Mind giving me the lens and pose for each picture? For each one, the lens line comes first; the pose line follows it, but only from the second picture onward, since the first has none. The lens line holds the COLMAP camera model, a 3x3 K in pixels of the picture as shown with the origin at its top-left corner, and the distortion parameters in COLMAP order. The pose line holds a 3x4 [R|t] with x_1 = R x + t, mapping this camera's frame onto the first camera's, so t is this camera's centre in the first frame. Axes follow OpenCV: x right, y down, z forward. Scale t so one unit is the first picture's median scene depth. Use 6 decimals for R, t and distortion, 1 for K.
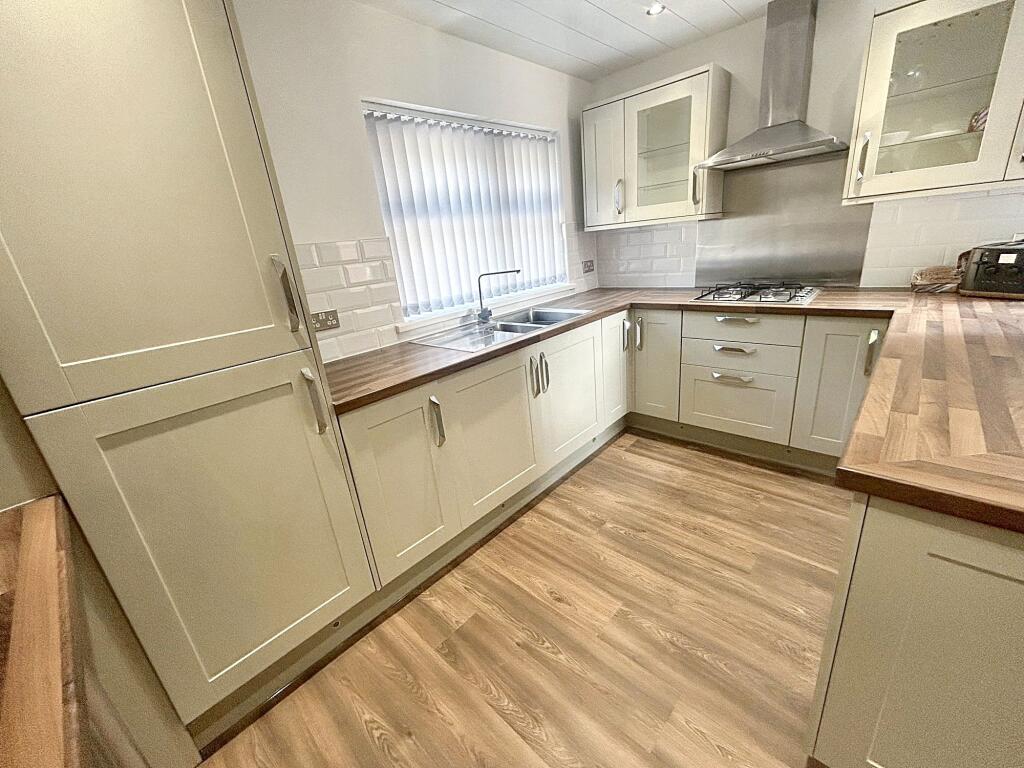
lens RADIAL K [[415.7, 0, 511.5], [0, 415.7, 380.5], [0, 0, 1]] dist [-0.000495, 0.000051]
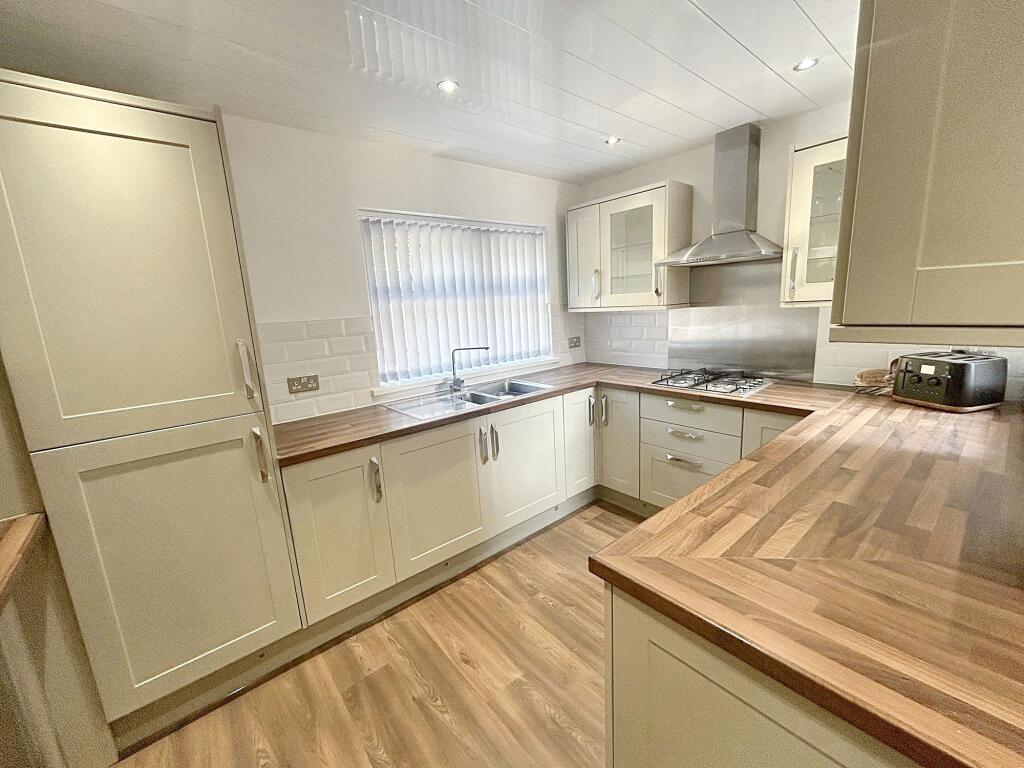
lens RADIAL K [[415.7, 0, 511.5], [0, 415.7, 380.5], [0, 0, 1]] dist [-0.000495, 0.000051]
pose [[0.991367, 0.065987, -0.113301, 0.238069], [-0.080254, 0.988732, -0.126369, -0.043878], [0.103686, 0.134371, 0.985492, -0.099995]]
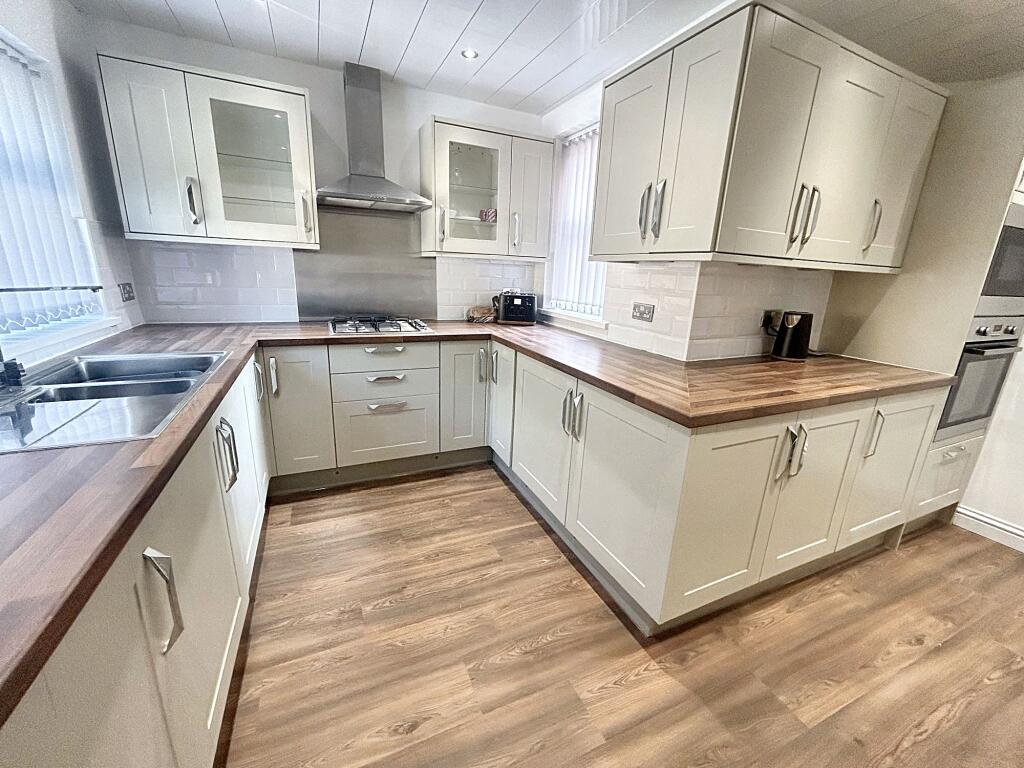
lens RADIAL K [[415.7, 0, 511.5], [0, 415.7, 380.5], [0, 0, 1]] dist [-0.000495, 0.000051]
pose [[0.372708, -0.129463, 0.918873, -0.331498], [0.220810, 0.974150, 0.047688, -0.055017], [-0.901295, 0.185122, 0.391660, 0.346892]]
